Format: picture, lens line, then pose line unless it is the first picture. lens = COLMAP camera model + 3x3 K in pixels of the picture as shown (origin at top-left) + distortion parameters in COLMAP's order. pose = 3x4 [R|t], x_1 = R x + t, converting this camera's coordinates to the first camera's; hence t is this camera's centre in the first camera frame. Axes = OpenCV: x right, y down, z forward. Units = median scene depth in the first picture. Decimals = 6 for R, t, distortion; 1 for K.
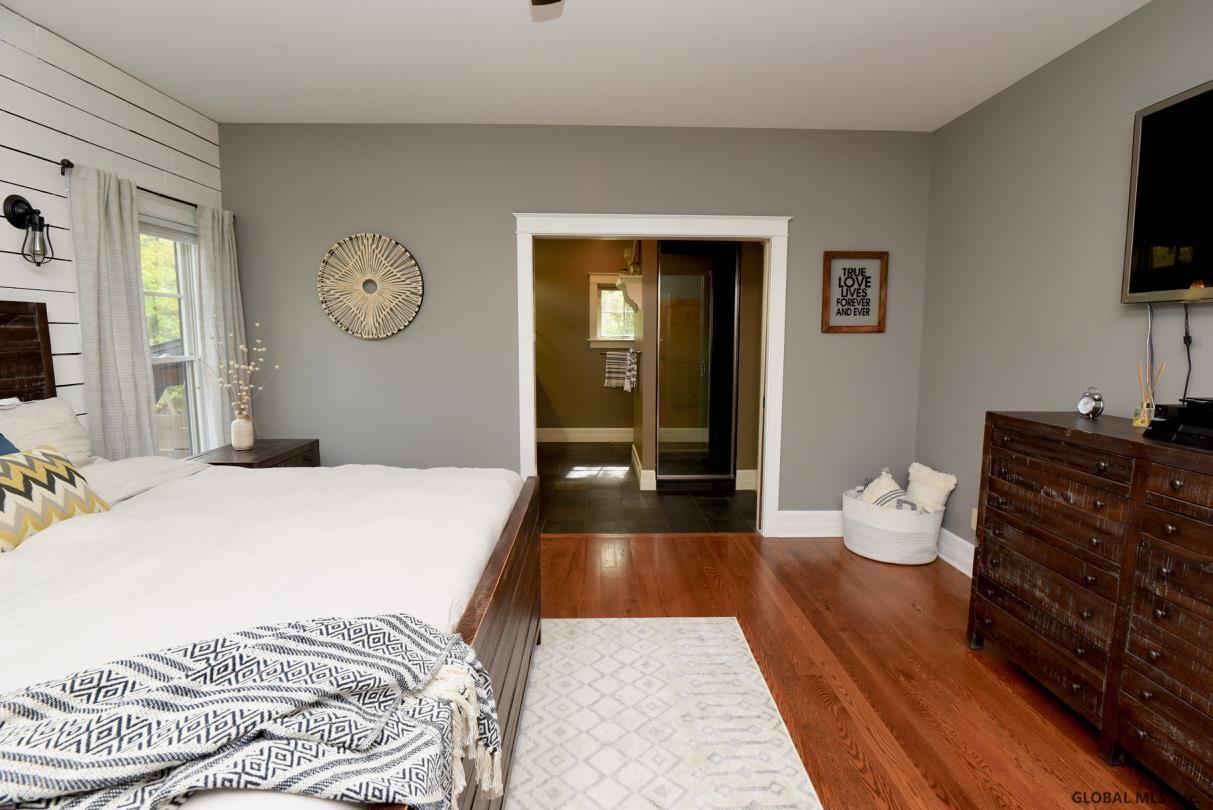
lens RADIAL K [[594.6, 0, 608.4], [0, 594.6, 402.3], [0, 0, 1]] dist [-0.024030, -0.003621]
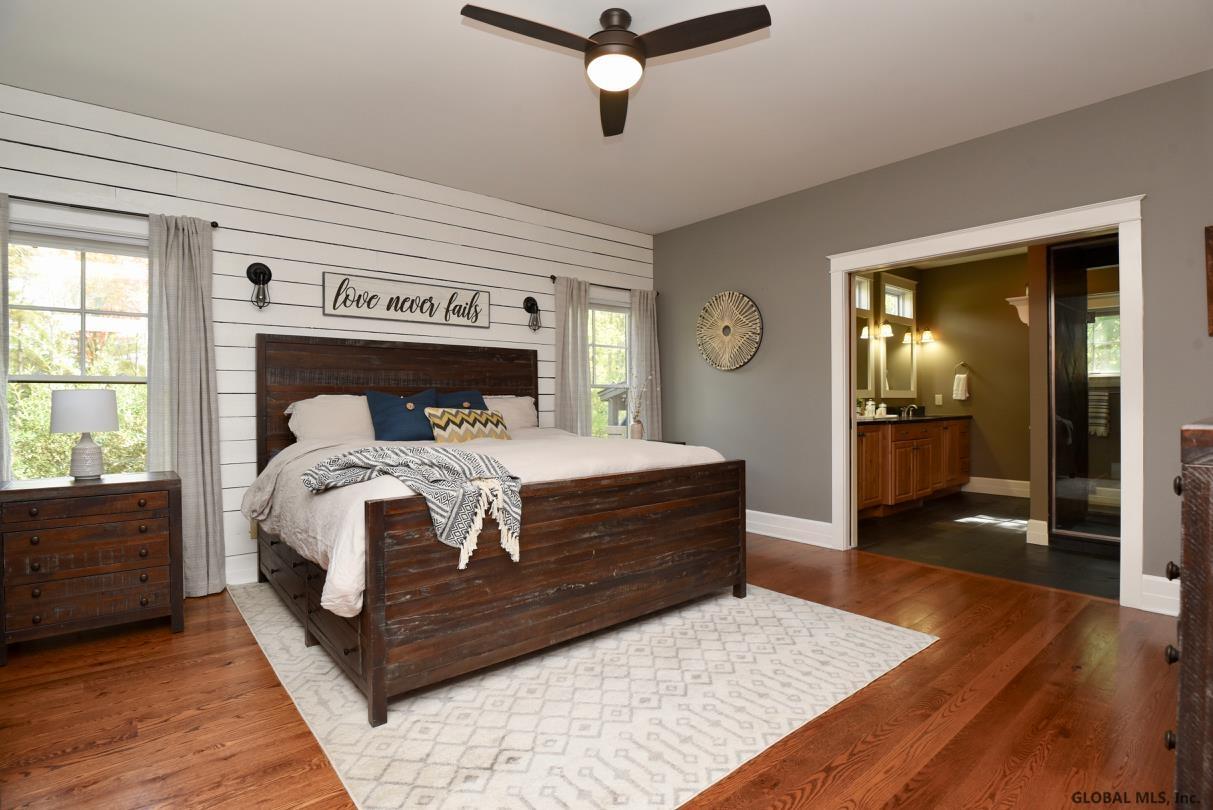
lens RADIAL K [[594.6, 0, 608.2], [0, 594.6, 402.8], [0, 0, 1]] dist [-0.024030, -0.003621]
pose [[0.620336, -0.003774, -0.784327, 0.488530], [-0.082810, 0.994084, -0.070279, 0.082353], [0.779952, 0.108546, 0.616354, -0.011588]]
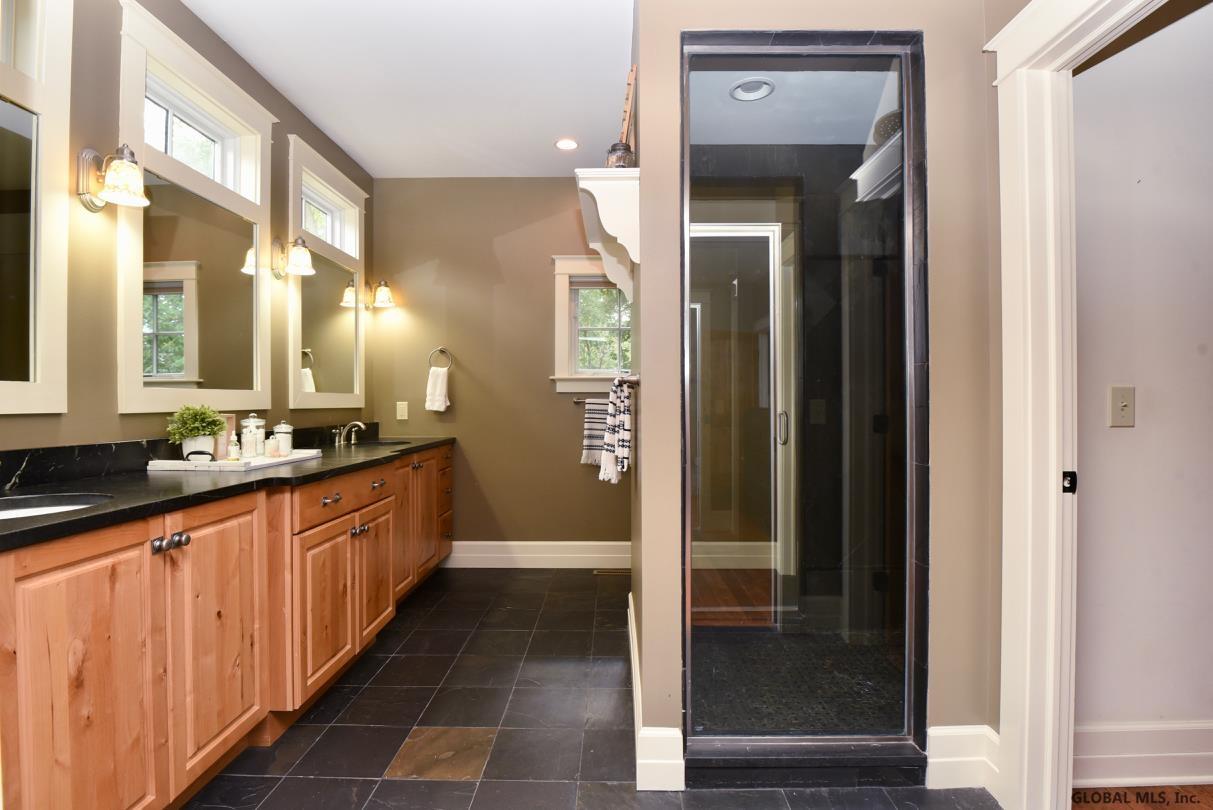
lens RADIAL K [[594.6, 0, 604.3], [0, 594.6, 402.9], [0, 0, 1]] dist [-0.024030, -0.003621]
pose [[0.999062, -0.006256, -0.042851, 0.073316], [0.001294, 0.993383, -0.114843, -0.039127], [0.043286, 0.114680, 0.992459, 0.930842]]
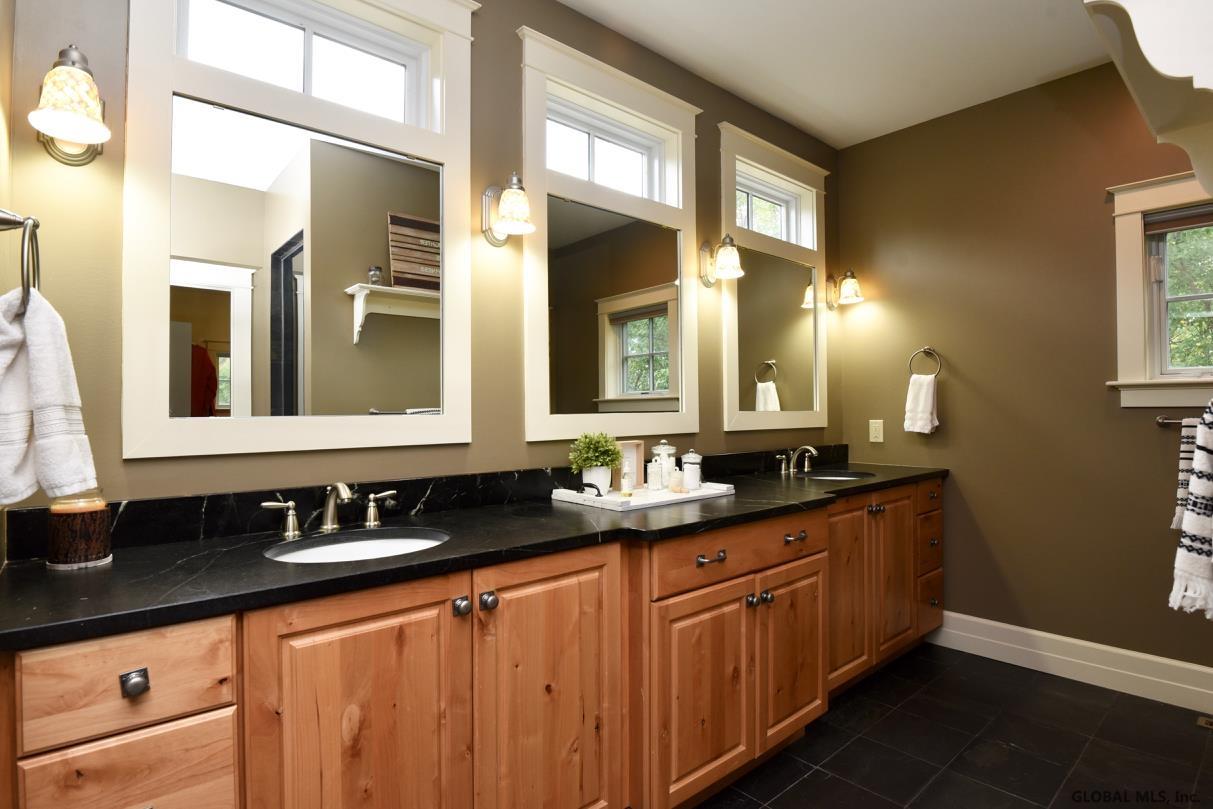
lens RADIAL K [[594.6, 0, 634.6], [0, 594.6, 399.7], [0, 0, 1]] dist [-0.024030, -0.003621]
pose [[0.639643, -0.016366, -0.768498, 0.094212], [-0.080297, 0.992881, -0.087978, -0.090241], [0.764467, 0.117983, 0.633775, 1.170384]]
